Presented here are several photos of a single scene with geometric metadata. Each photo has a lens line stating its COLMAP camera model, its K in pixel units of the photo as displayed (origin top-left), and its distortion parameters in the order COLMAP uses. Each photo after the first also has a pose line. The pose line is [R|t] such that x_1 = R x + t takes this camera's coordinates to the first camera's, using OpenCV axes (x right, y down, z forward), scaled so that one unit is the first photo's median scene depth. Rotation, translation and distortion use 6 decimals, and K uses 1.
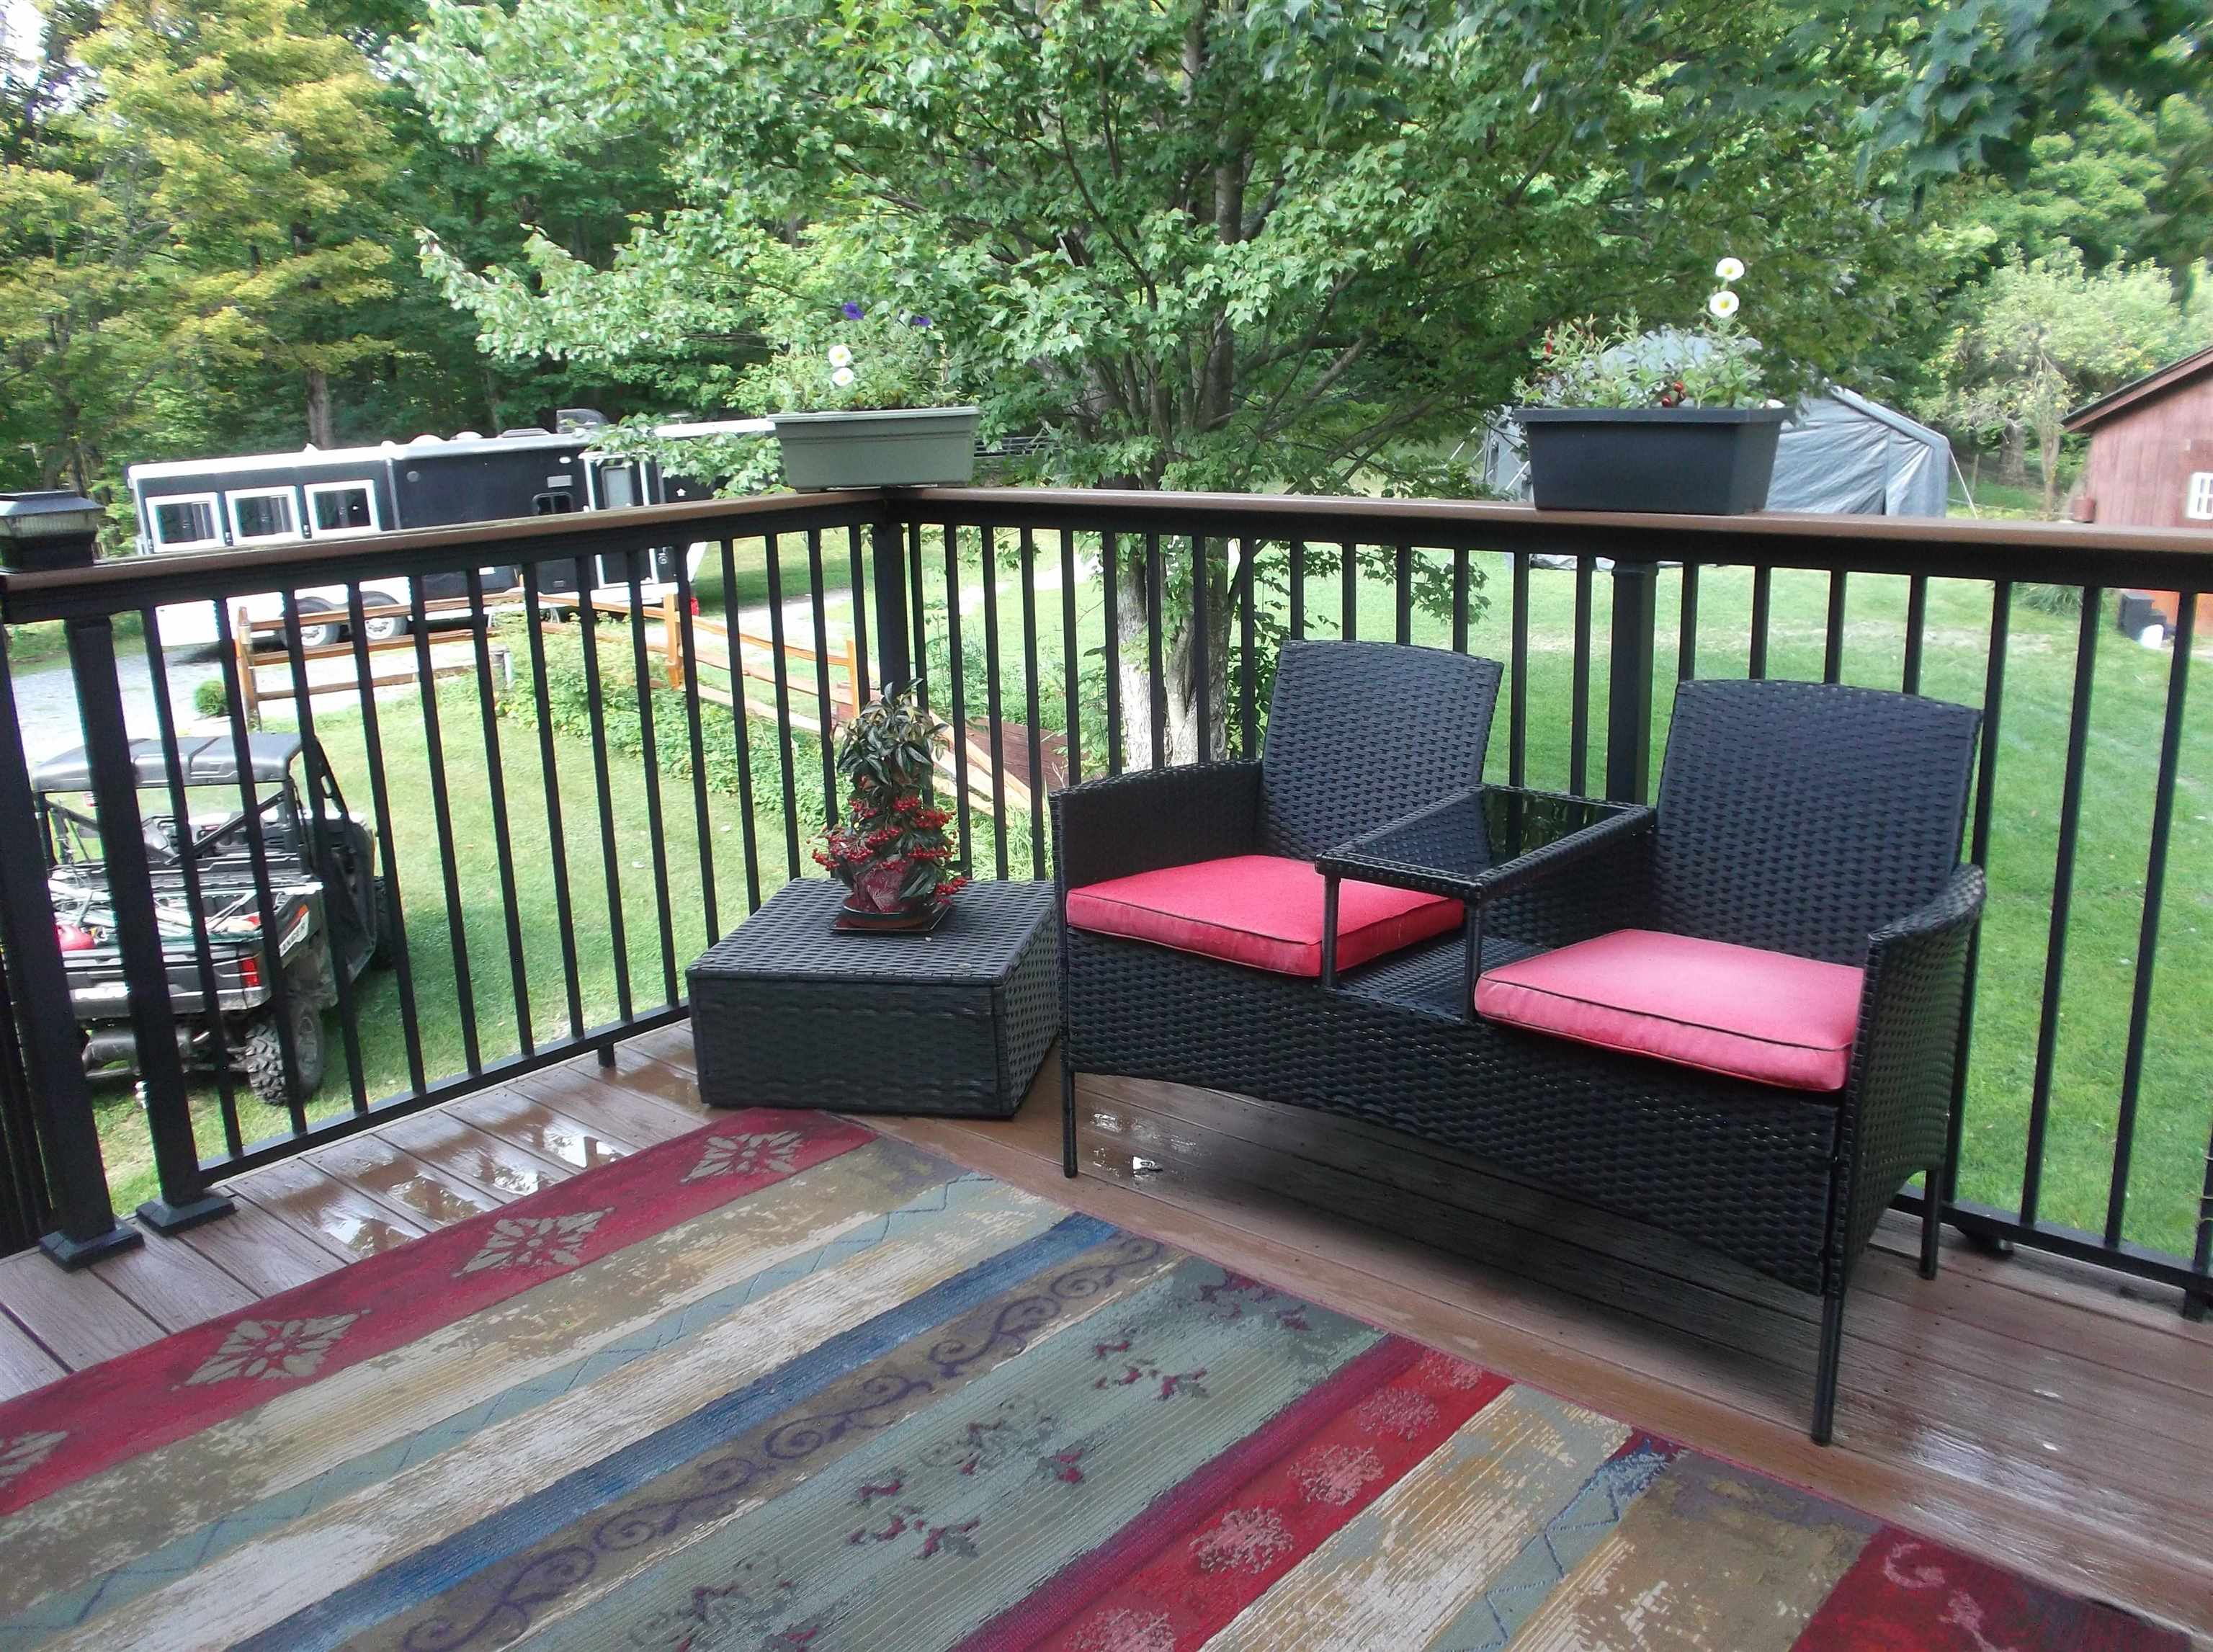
lens RADIAL K [[1794.2, 0, 1112.9], [0, 1794.2, 817.2], [0, 0, 1]] dist [-0.031679, 0.004972]
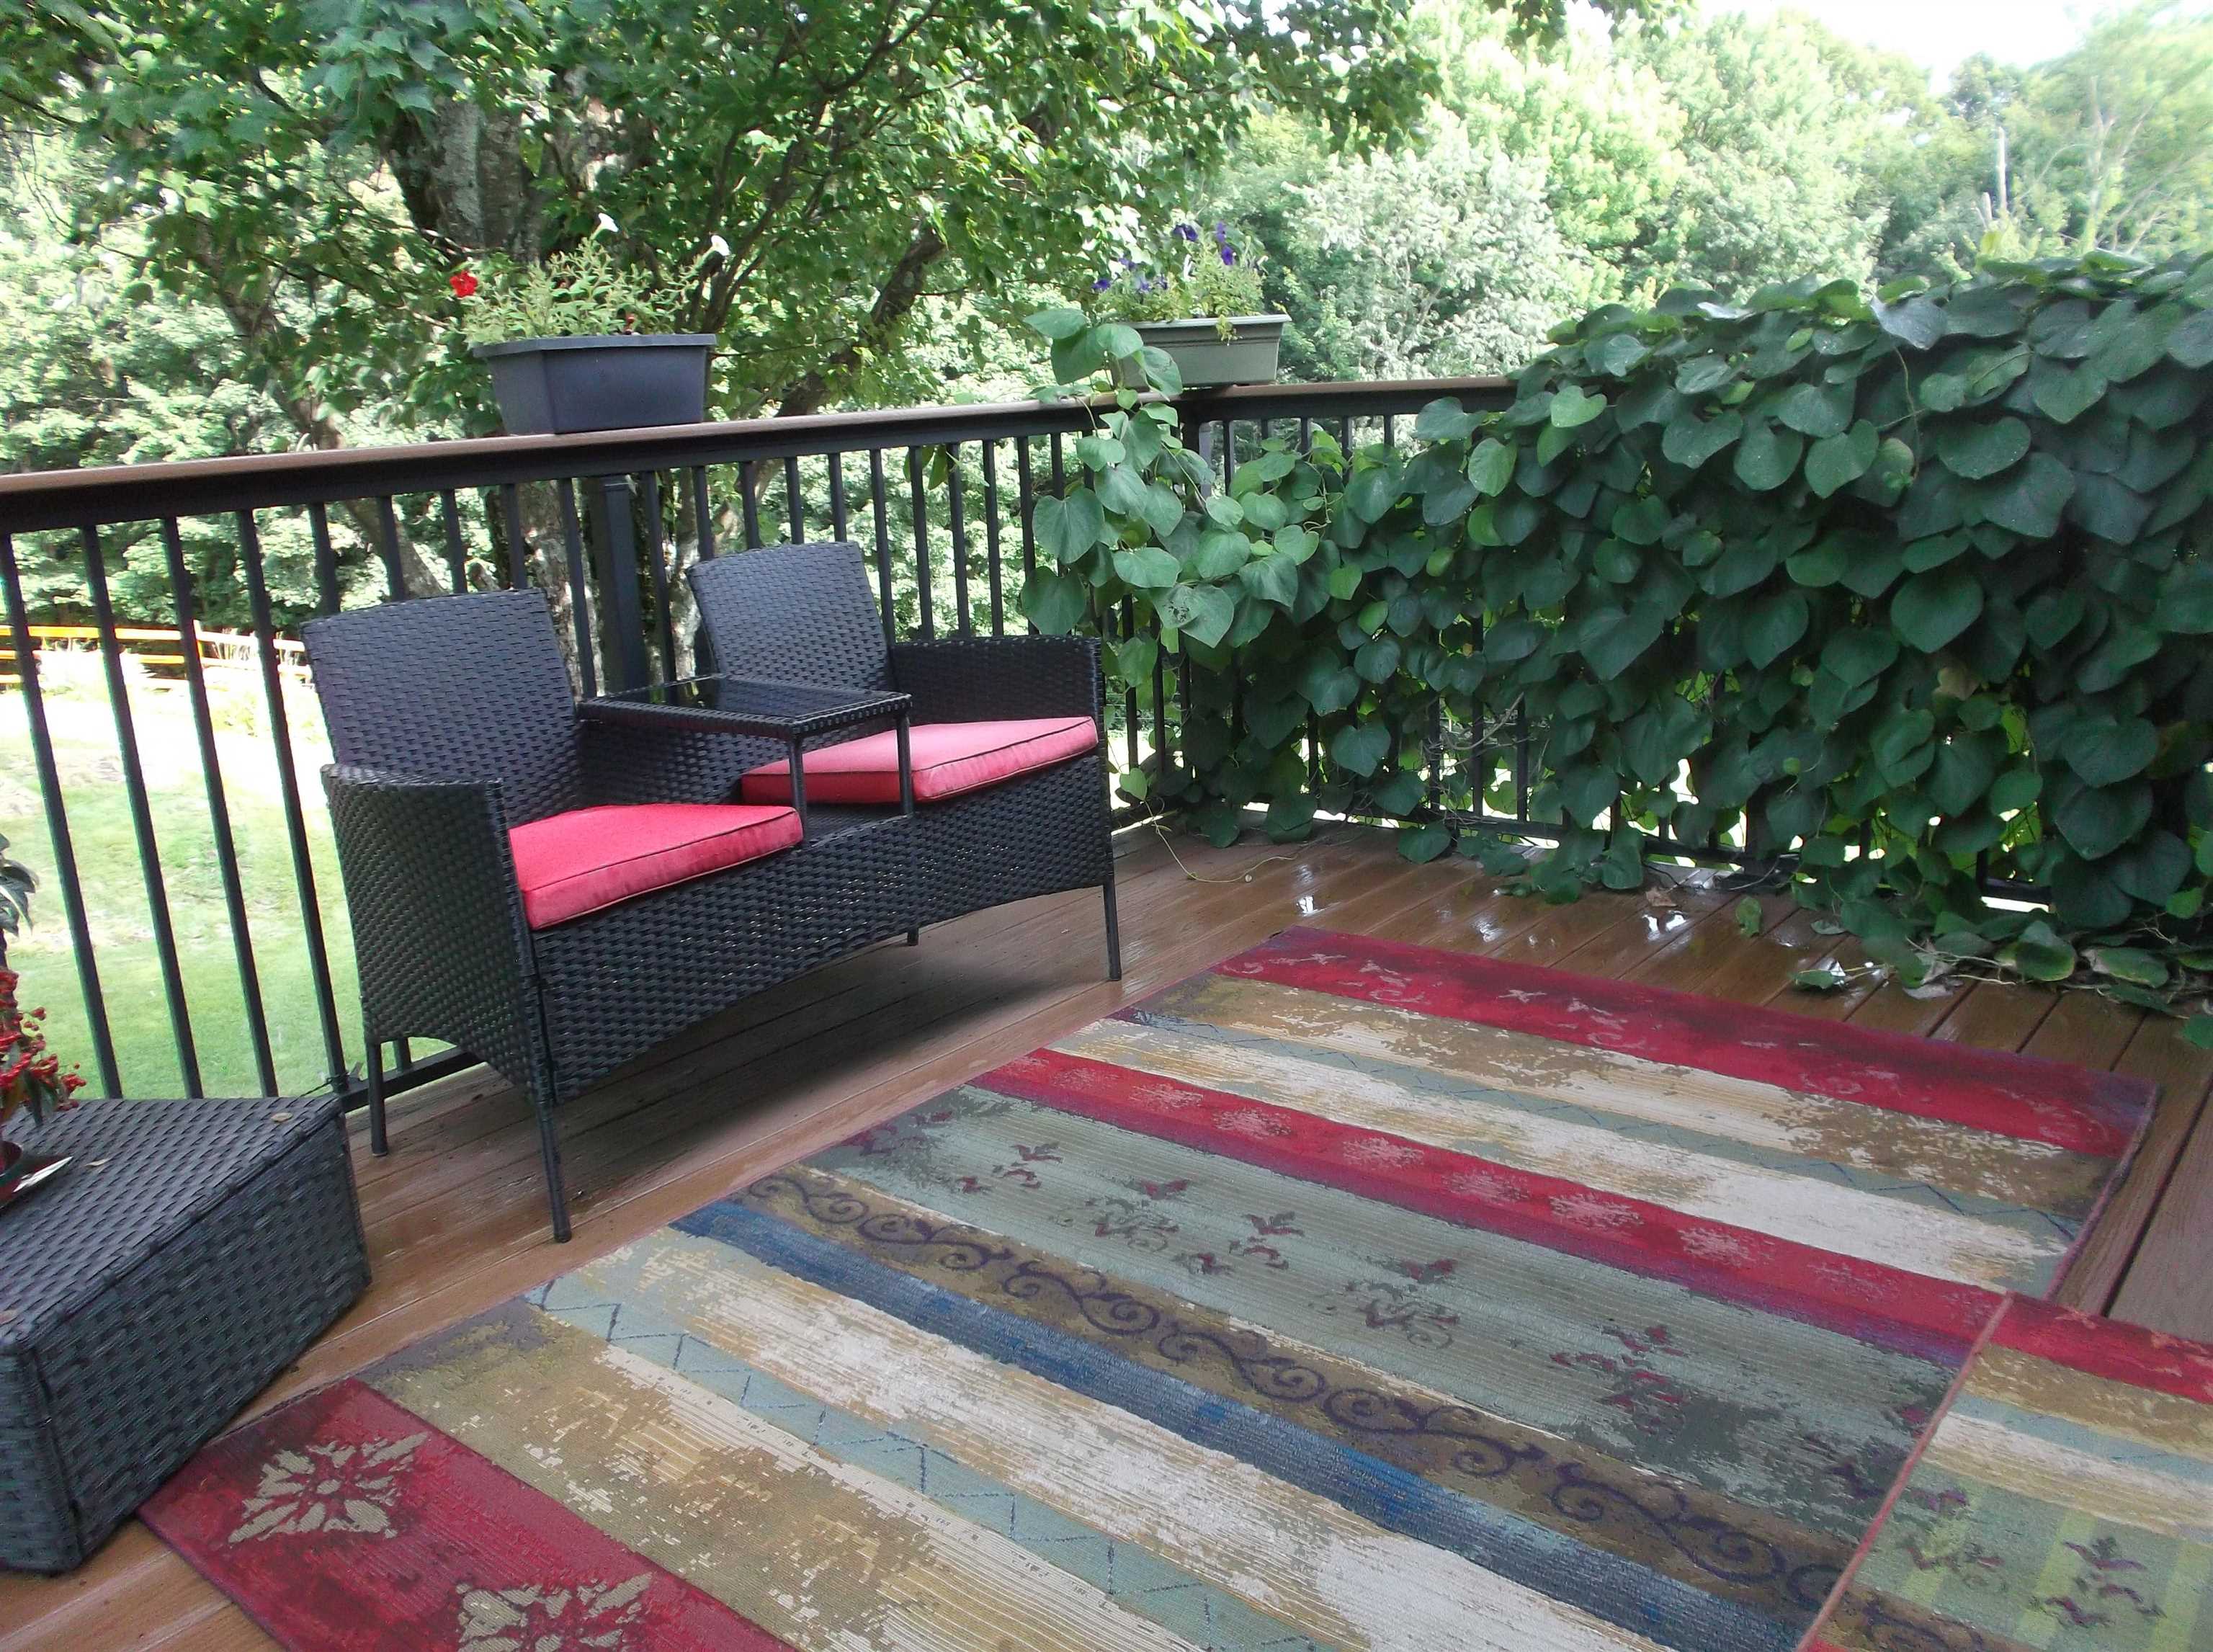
lens RADIAL K [[1794.2, 0, 1101.9], [0, 1794.2, 816.9], [0, 0, 1]] dist [-0.031679, 0.004972]
pose [[-0.034992, -0.206845, 0.977748, -0.931536], [0.307308, 0.928718, 0.207471, -0.087305], [-0.950966, 0.307730, 0.031068, 0.799483]]
